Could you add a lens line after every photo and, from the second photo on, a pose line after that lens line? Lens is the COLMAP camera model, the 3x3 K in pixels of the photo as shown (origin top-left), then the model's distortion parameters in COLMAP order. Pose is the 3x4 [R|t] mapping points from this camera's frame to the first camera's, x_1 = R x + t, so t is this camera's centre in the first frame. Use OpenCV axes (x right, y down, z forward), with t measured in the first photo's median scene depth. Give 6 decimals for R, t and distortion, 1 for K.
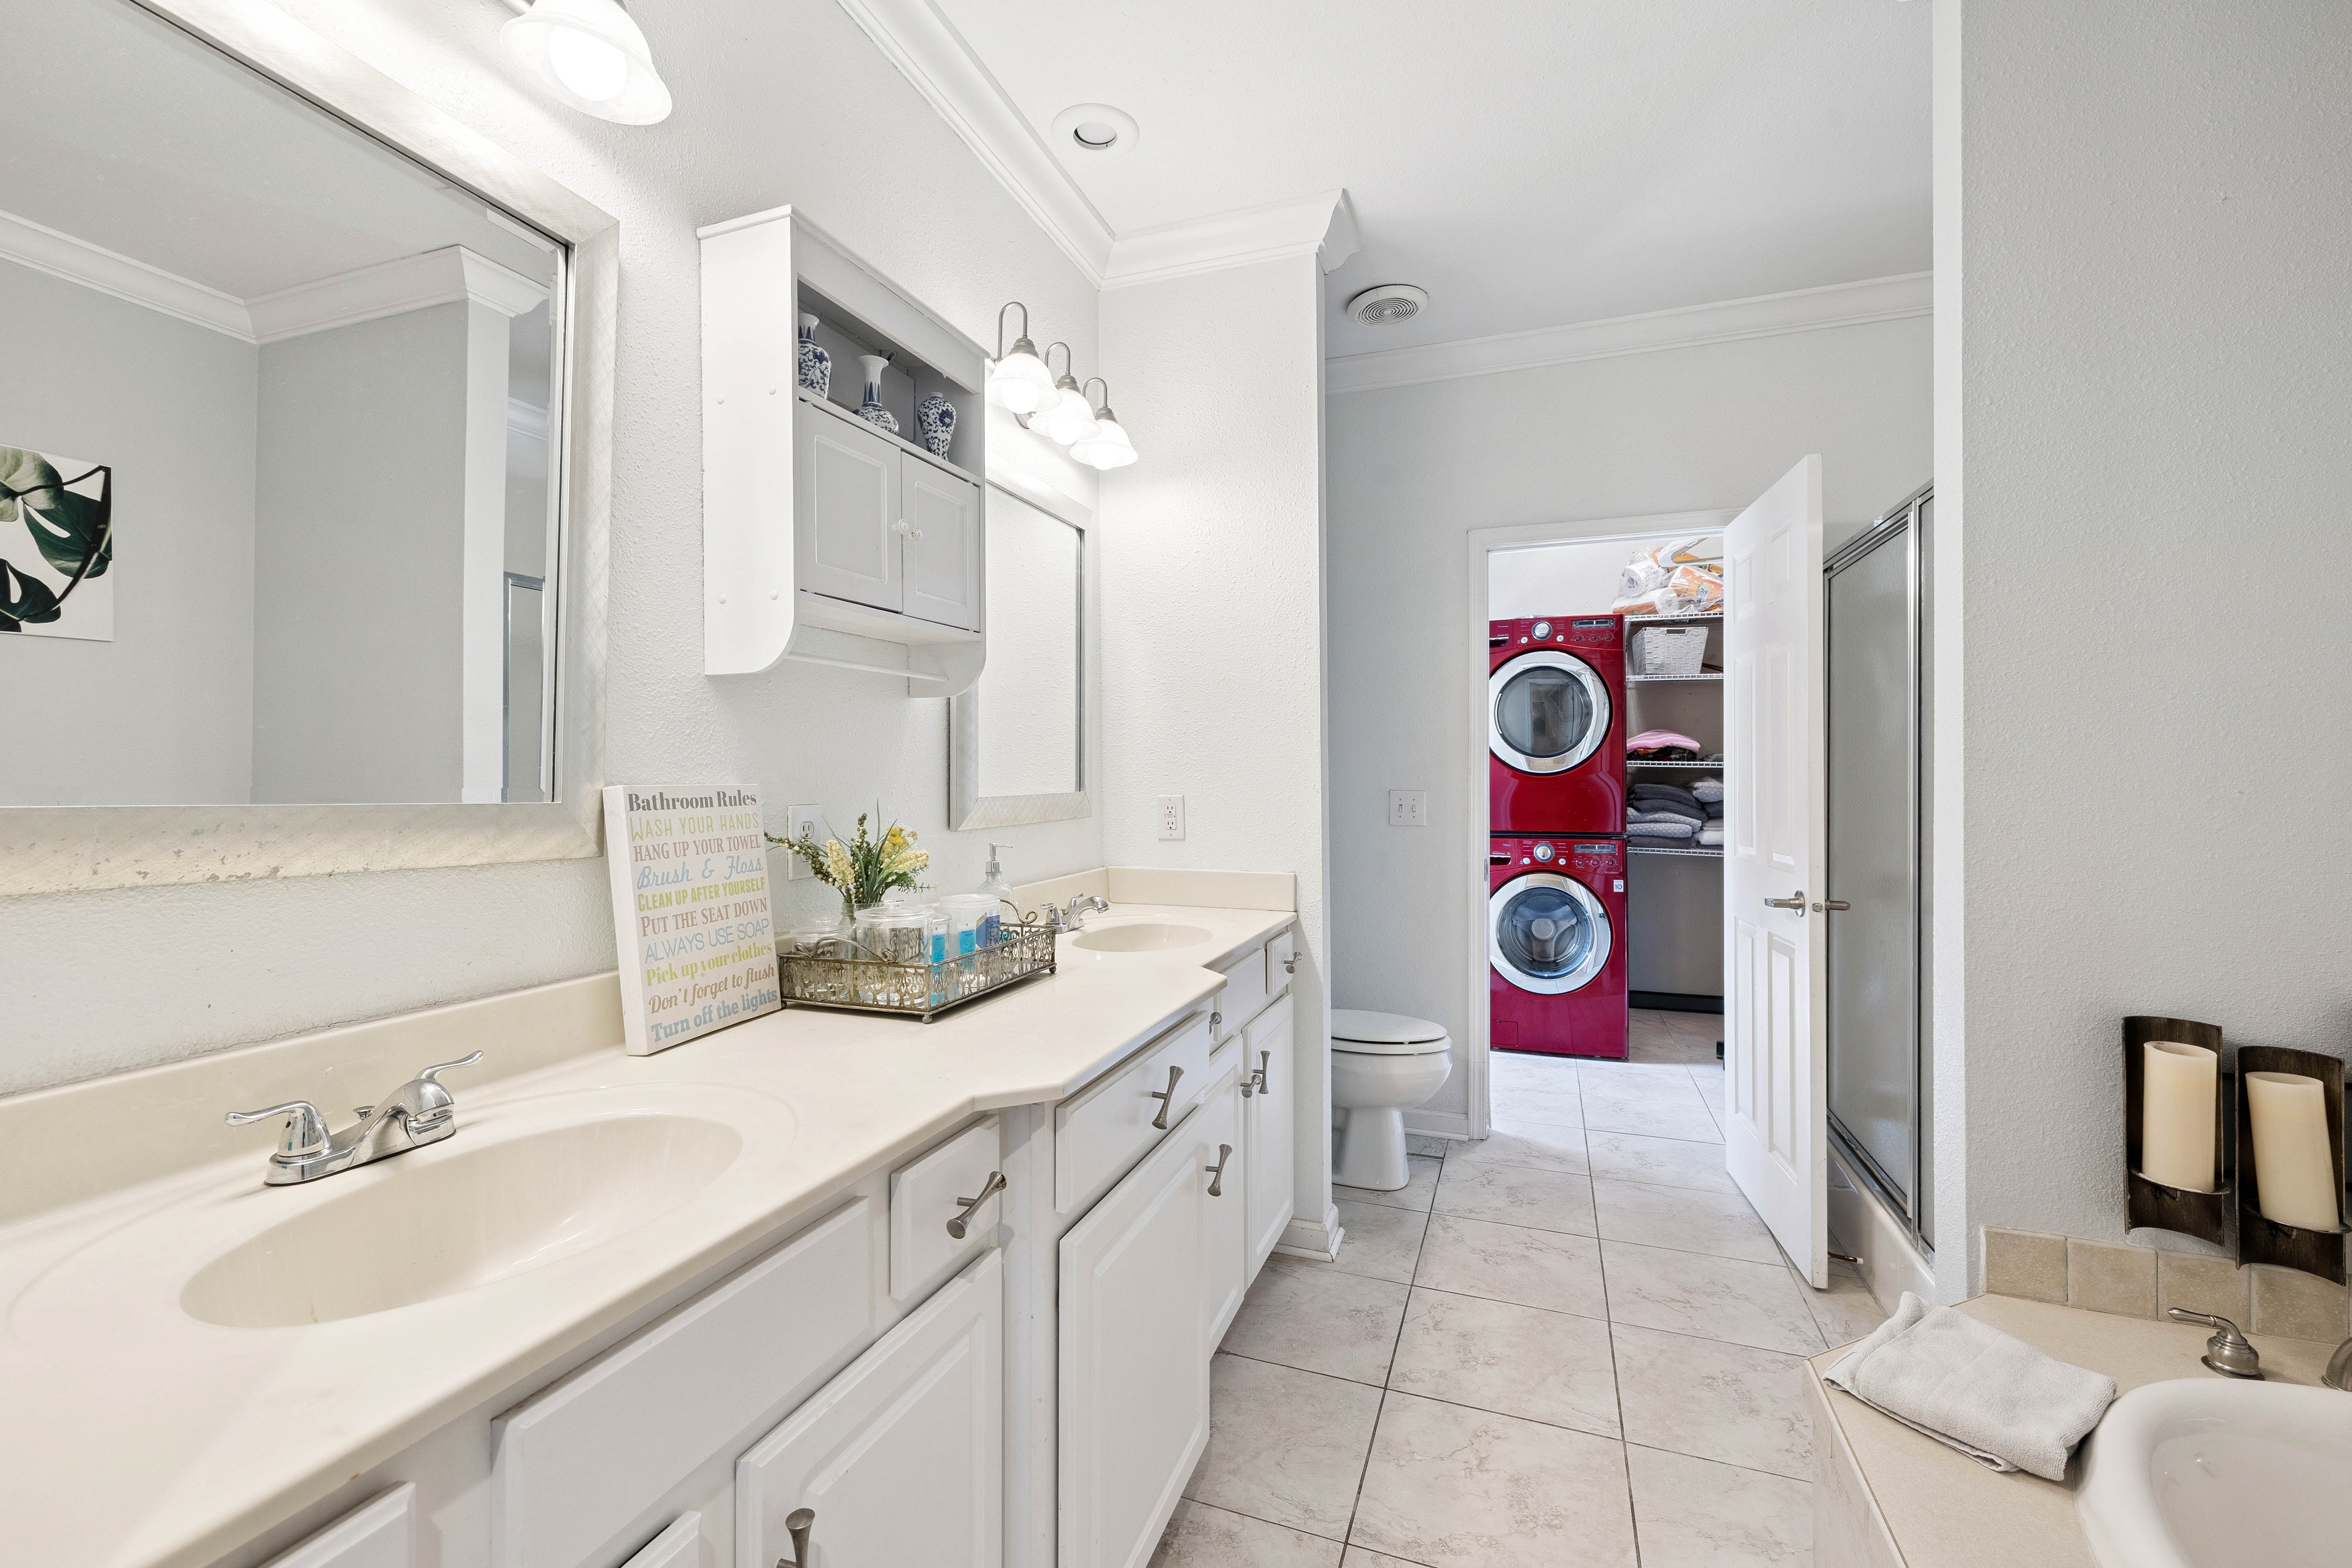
lens RADIAL K [[997.2, 0, 1163.6], [0, 997.2, 760.6], [0, 0, 1]] dist [-0.001354, 0.000943]
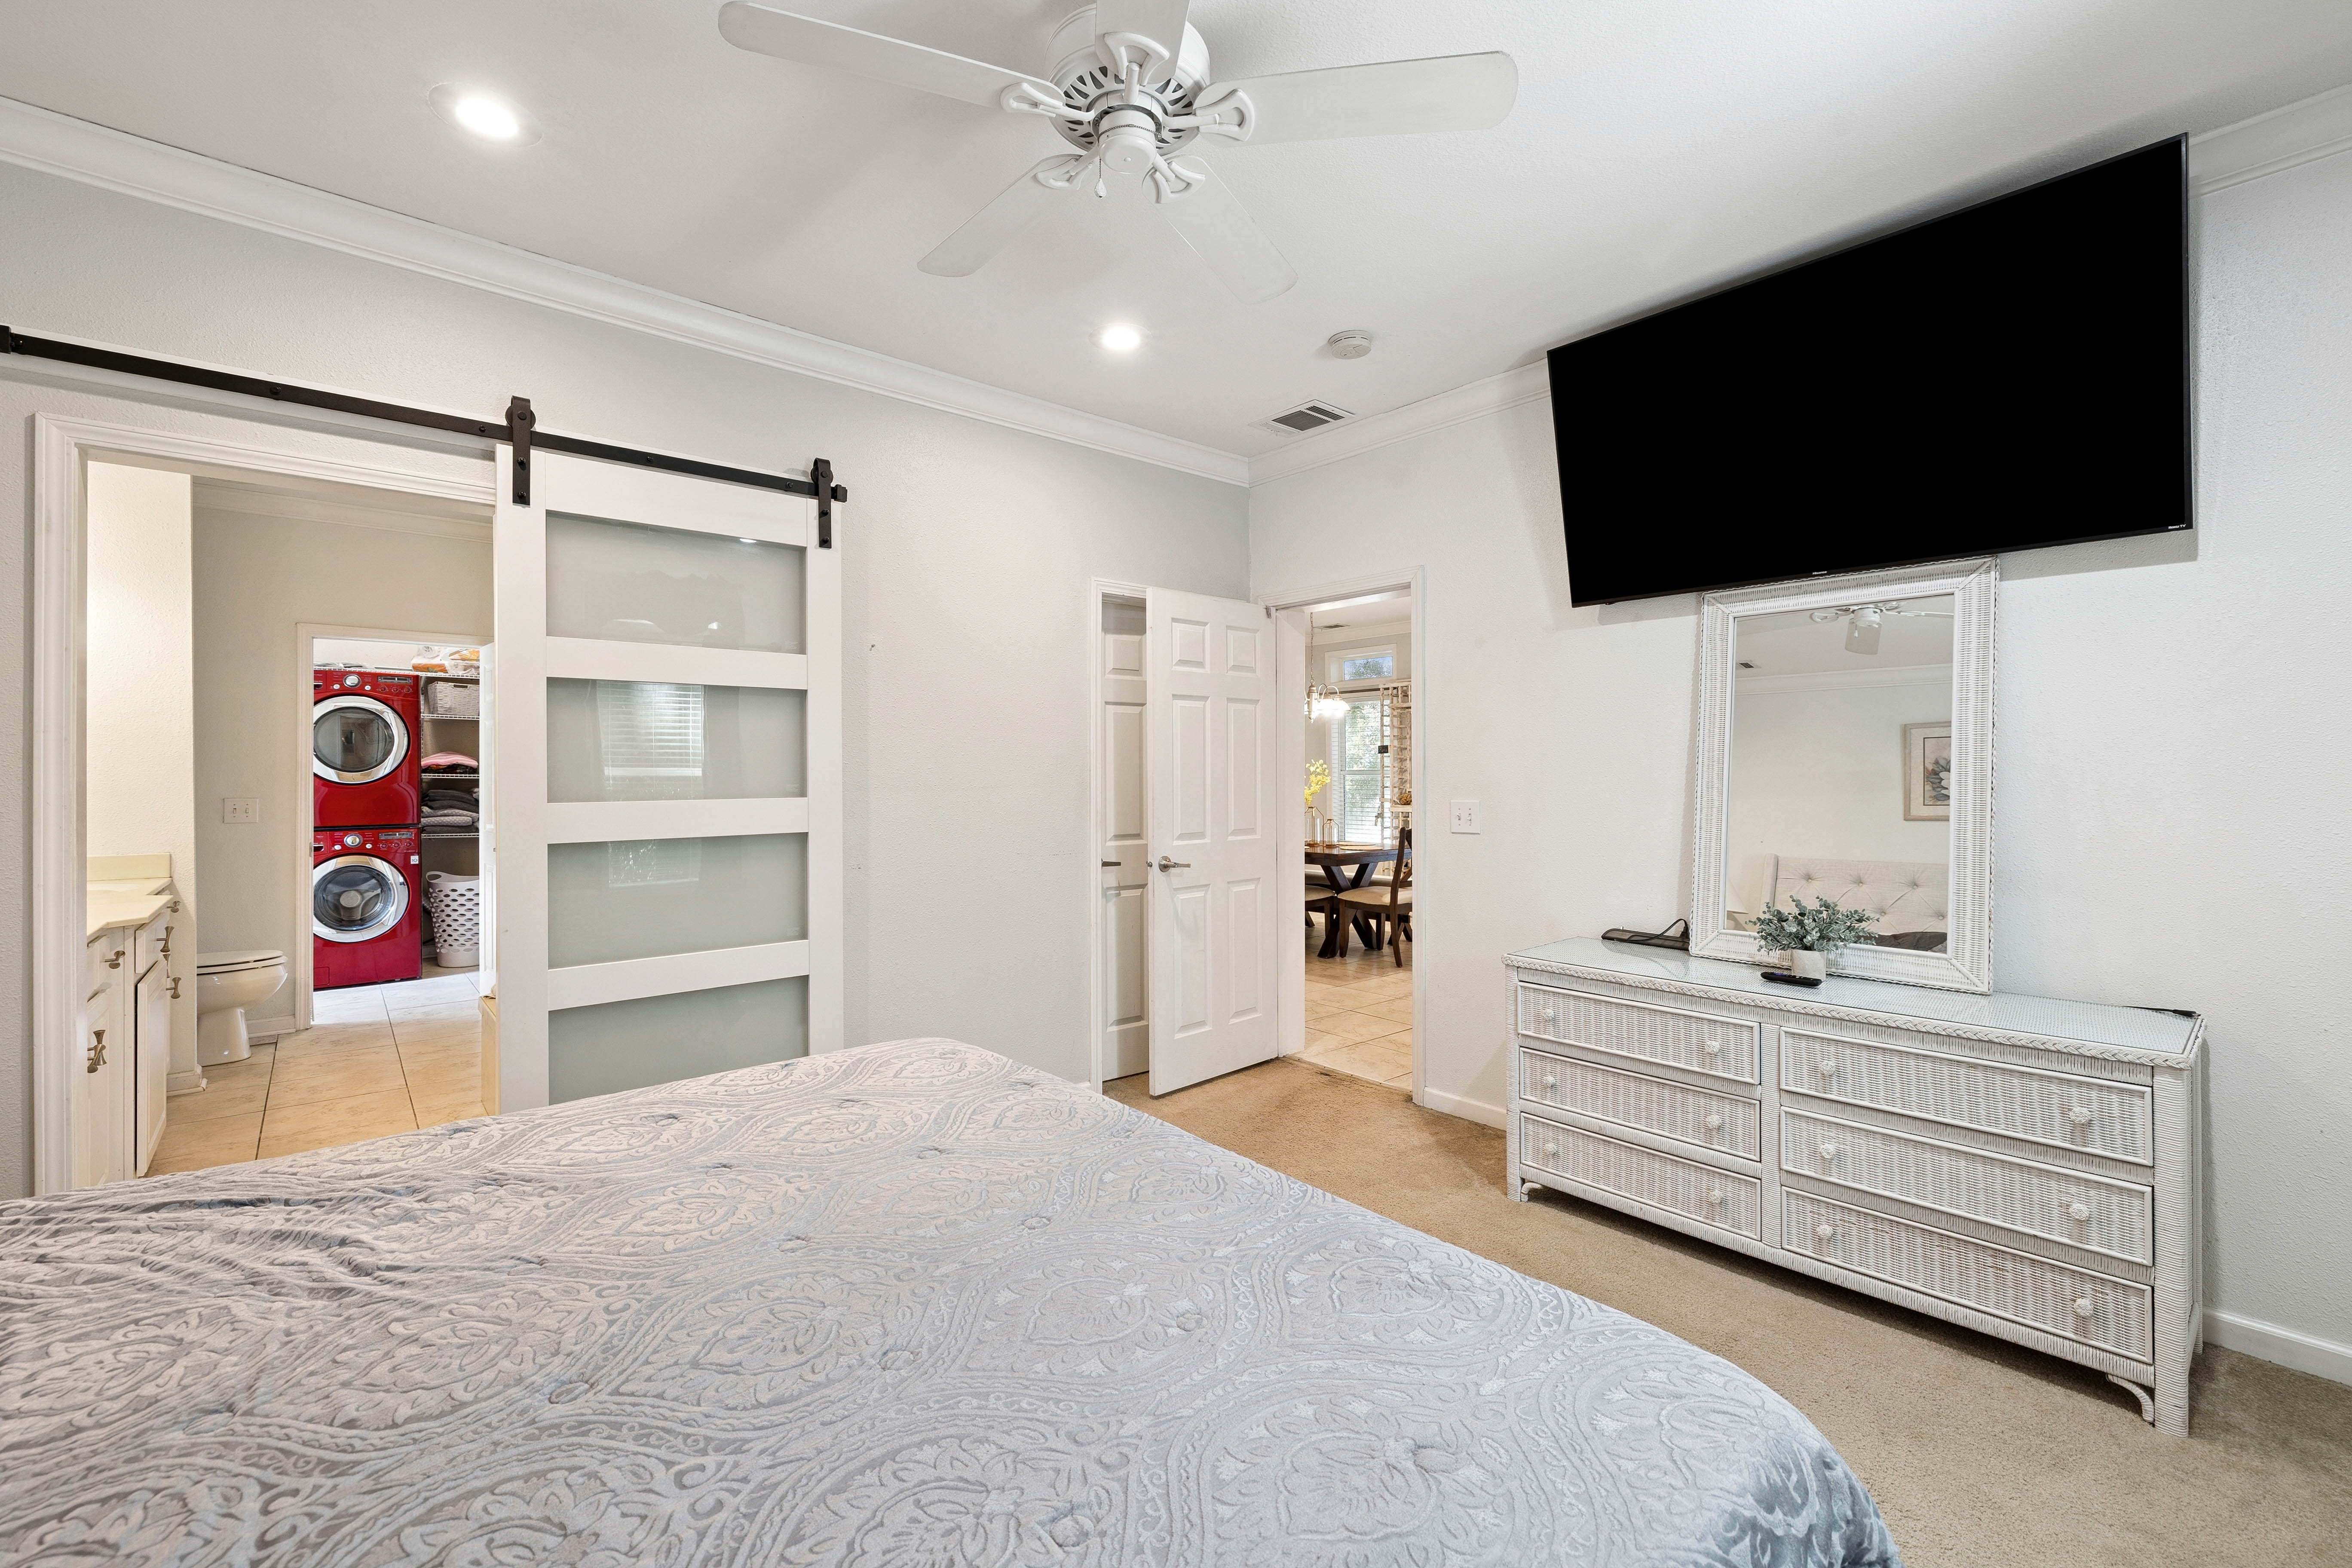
lens RADIAL K [[997.3, 0, 1175.5], [0, 997.3, 770.0], [0, 0, 1]] dist [-0.001354, 0.000943]
pose [[0.480021, -0.000803, 0.877257, -0.285937], [-0.007109, 0.999963, 0.004805, -0.020773], [-0.877228, -0.008542, 0.479997, -0.667770]]
